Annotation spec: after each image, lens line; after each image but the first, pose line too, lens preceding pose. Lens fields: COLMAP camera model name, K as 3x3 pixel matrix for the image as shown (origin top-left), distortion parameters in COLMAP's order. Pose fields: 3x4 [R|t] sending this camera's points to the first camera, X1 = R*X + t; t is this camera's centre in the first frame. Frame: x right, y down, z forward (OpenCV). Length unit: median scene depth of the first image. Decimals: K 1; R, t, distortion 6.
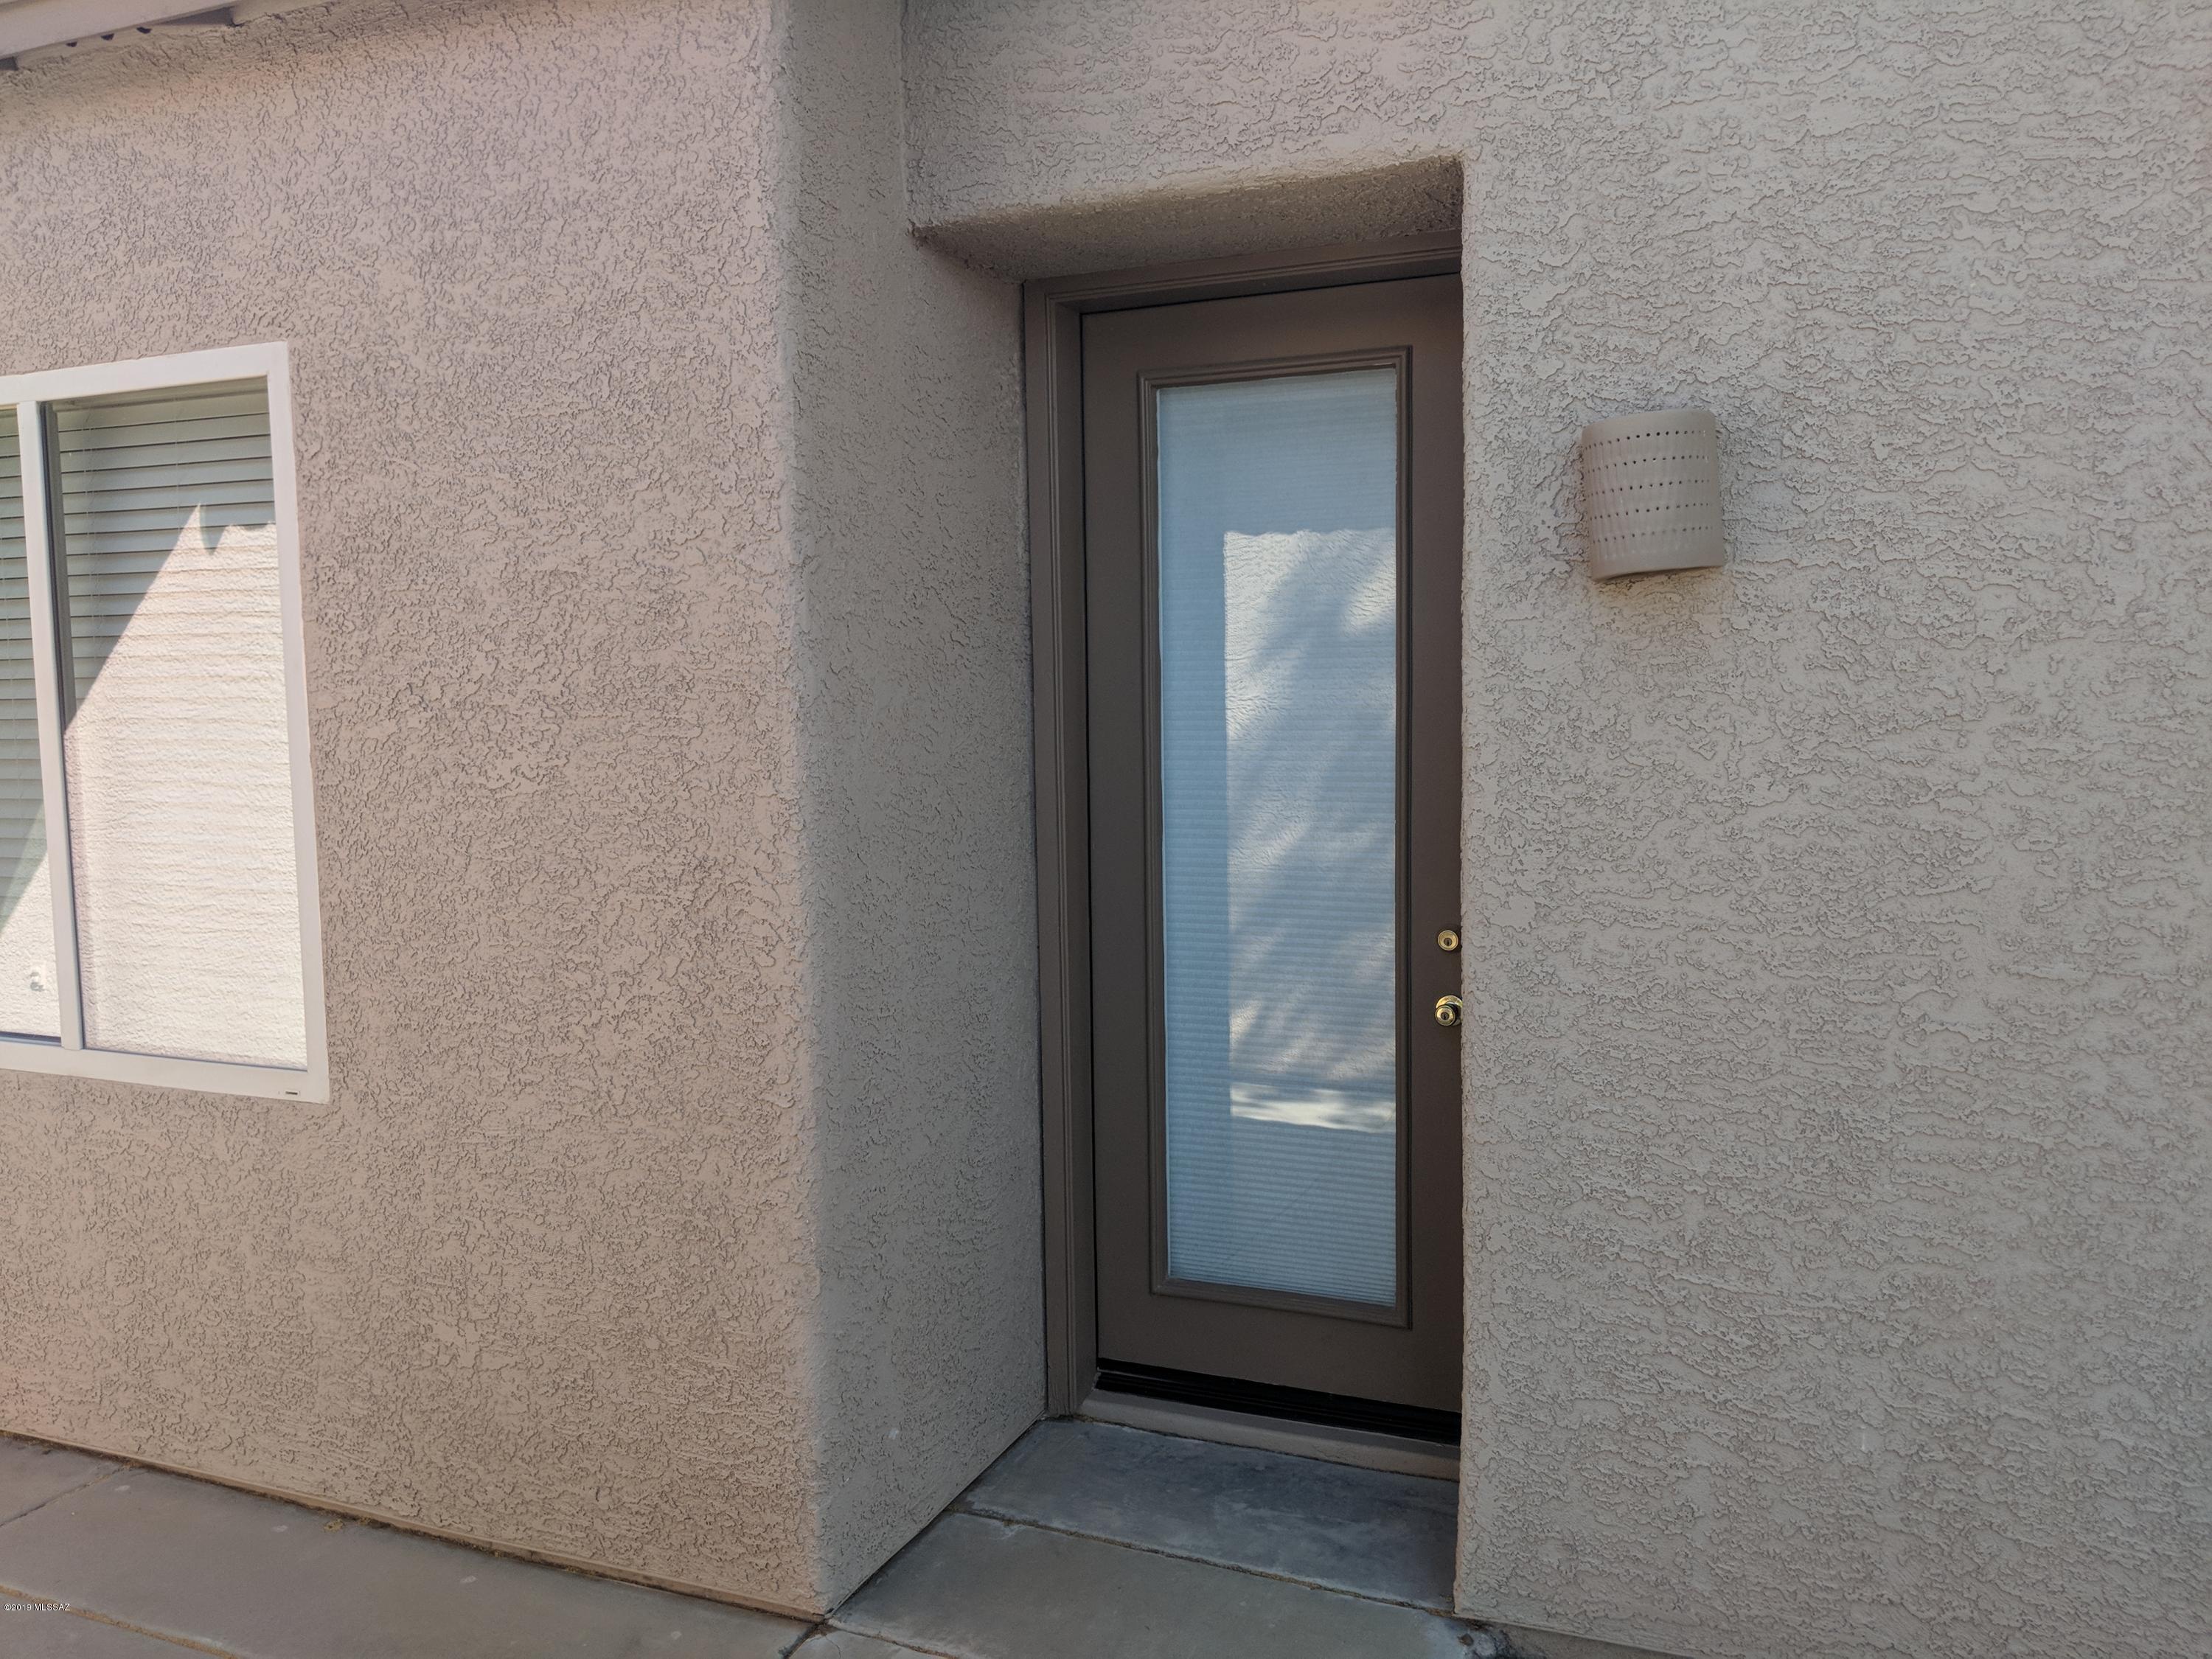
lens RADIAL K [[1795.3, 0, 1115.0], [0, 1795.3, 824.1], [0, 0, 1]] dist [0.075573, -0.136626]
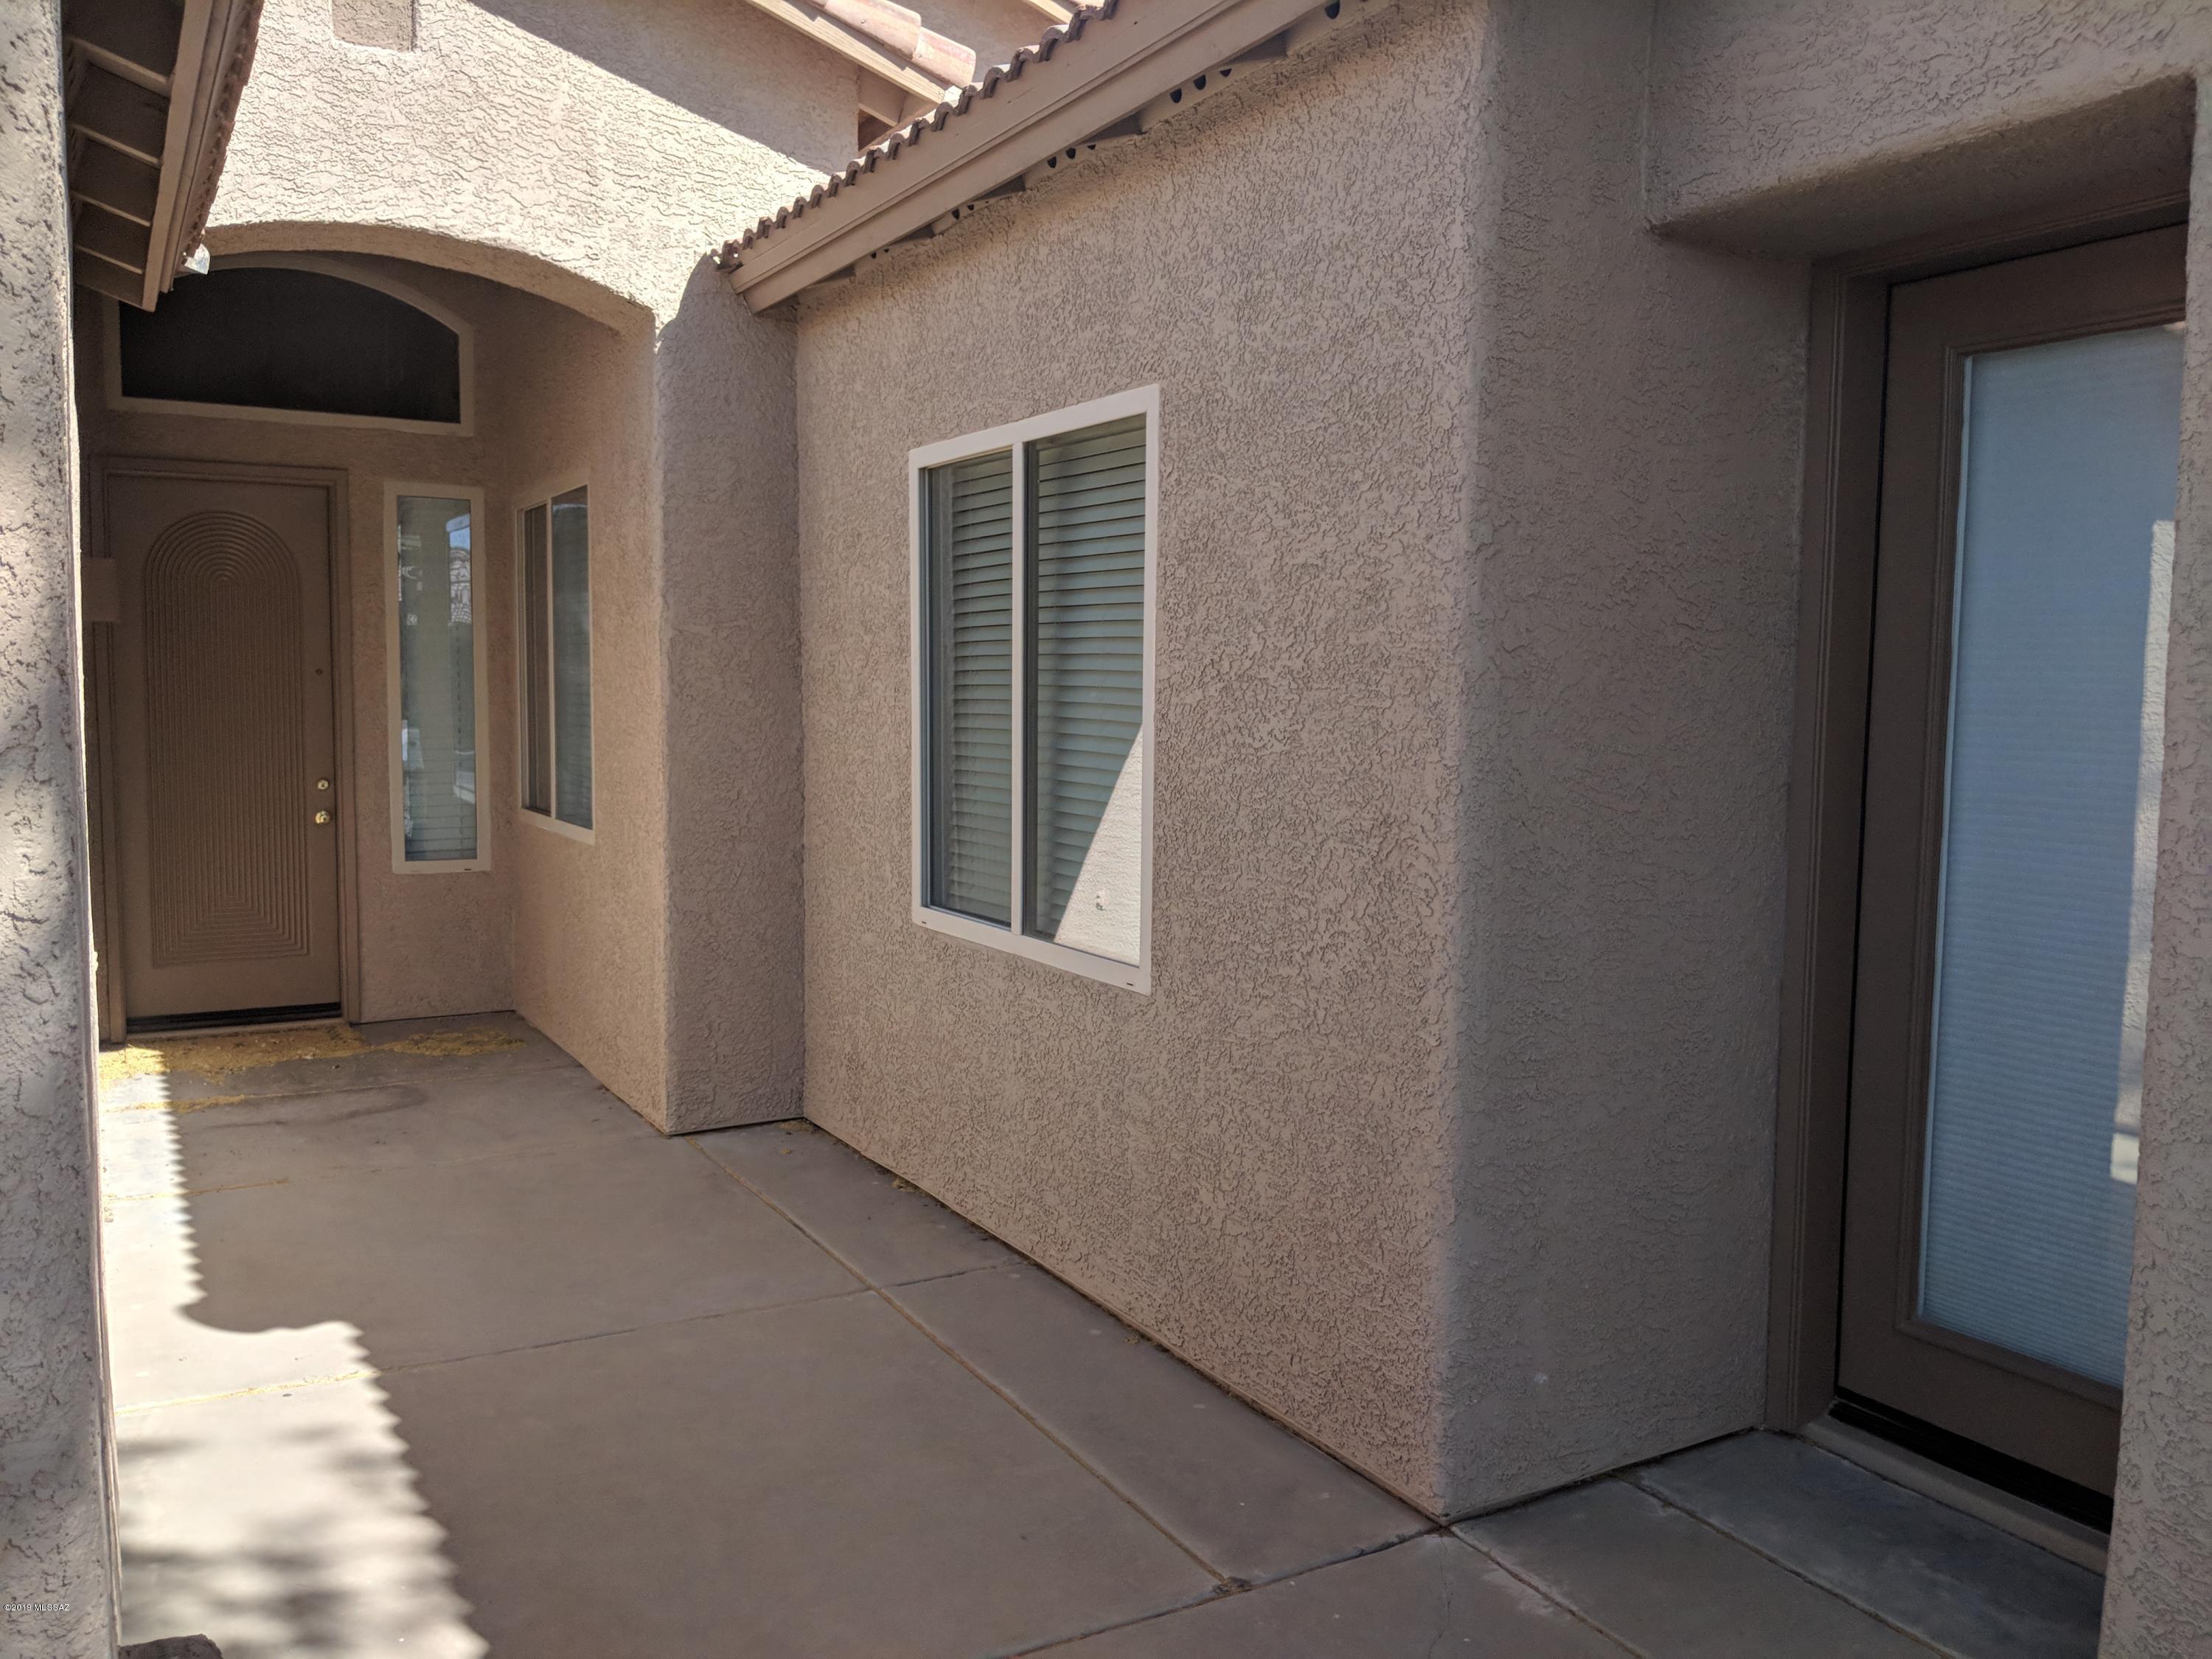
lens RADIAL K [[1760.7, 0, 1070.0], [0, 1760.7, 800.3], [0, 0, 1]] dist [0.074119, -0.104319]
pose [[0.797219, 0.069065, -0.599726, 0.262614], [-0.076988, 0.996954, 0.012469, 0.011100], [0.598760, 0.036232, 0.800108, -0.001752]]
